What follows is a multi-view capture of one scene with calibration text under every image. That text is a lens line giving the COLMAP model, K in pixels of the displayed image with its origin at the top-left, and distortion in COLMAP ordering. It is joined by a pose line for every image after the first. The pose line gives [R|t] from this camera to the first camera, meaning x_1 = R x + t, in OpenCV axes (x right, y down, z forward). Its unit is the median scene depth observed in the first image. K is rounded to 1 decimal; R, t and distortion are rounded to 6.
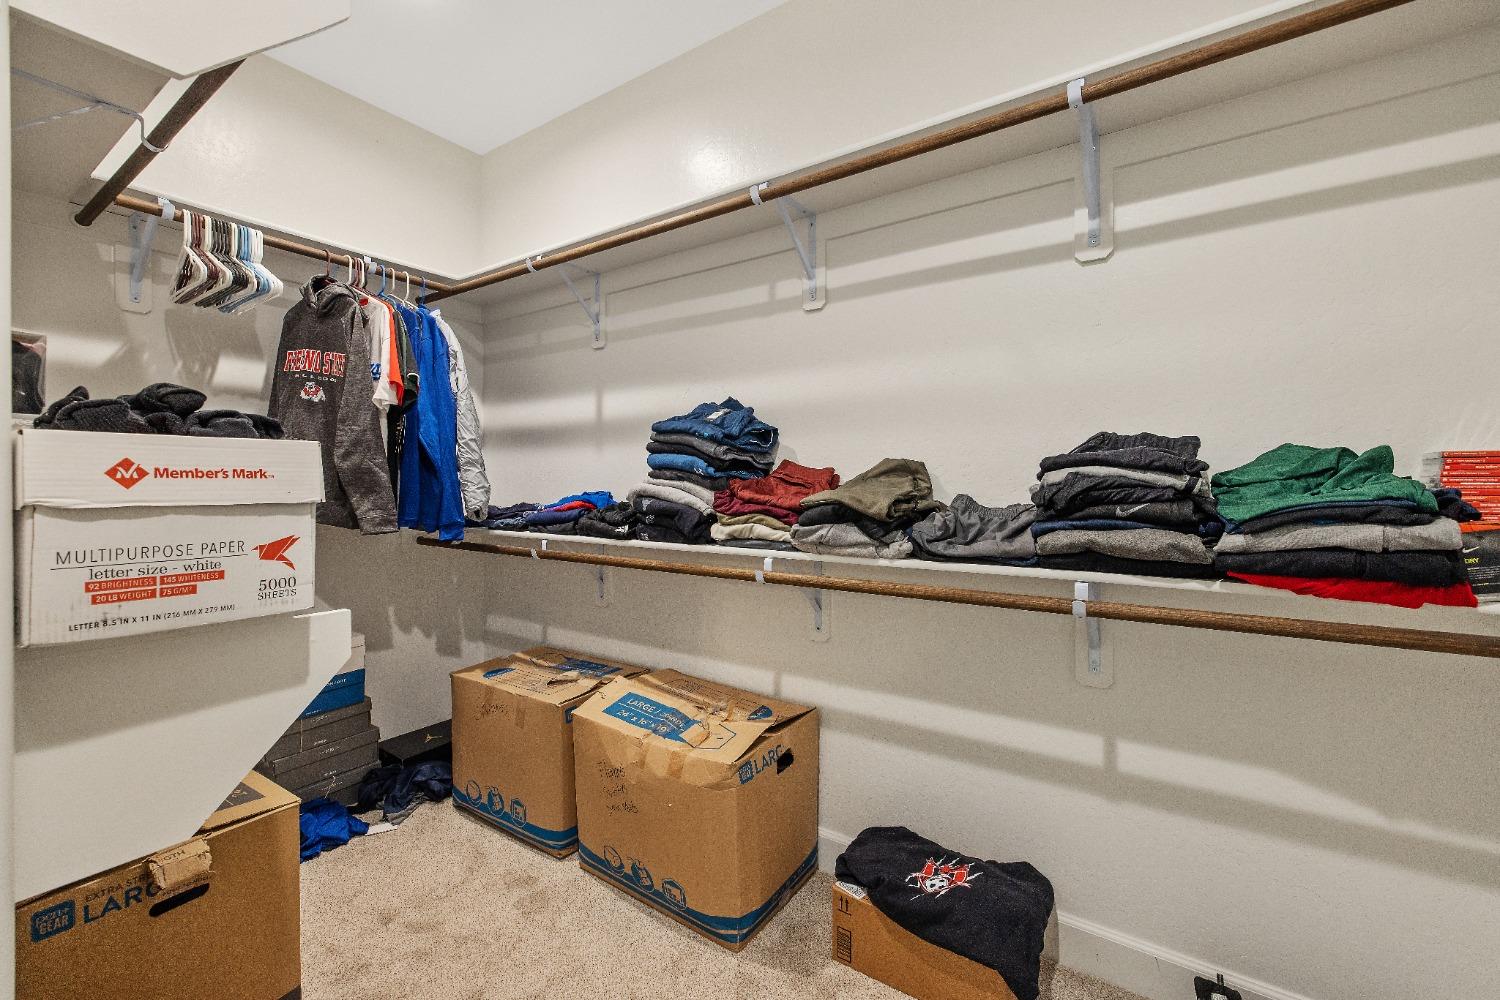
lens RADIAL K [[632.3, 0, 757.0], [0, 632.3, 479.1], [0, 0, 1]] dist [0.002330, -0.000319]
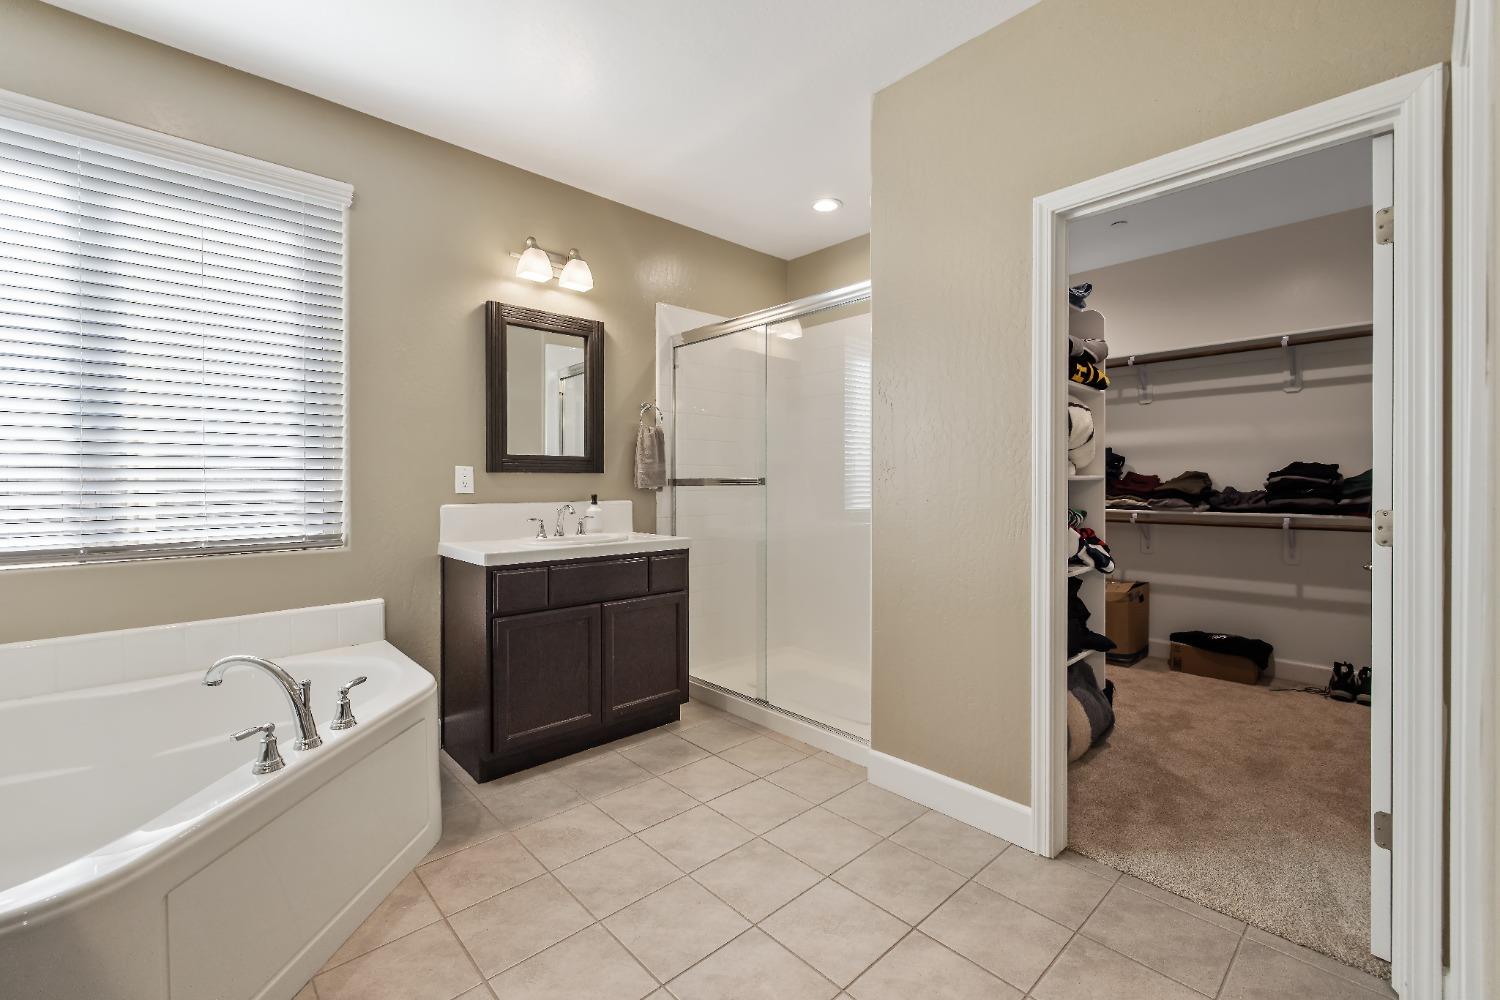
lens RADIAL K [[632.3, 0, 752.1], [0, 632.3, 483.1], [0, 0, 1]] dist [0.002330, -0.000319]
pose [[0.975674, -0.001885, -0.219218, -0.986085], [0.004096, 0.999945, 0.009630, -0.021012], [0.219187, -0.010293, 0.975628, -1.879488]]
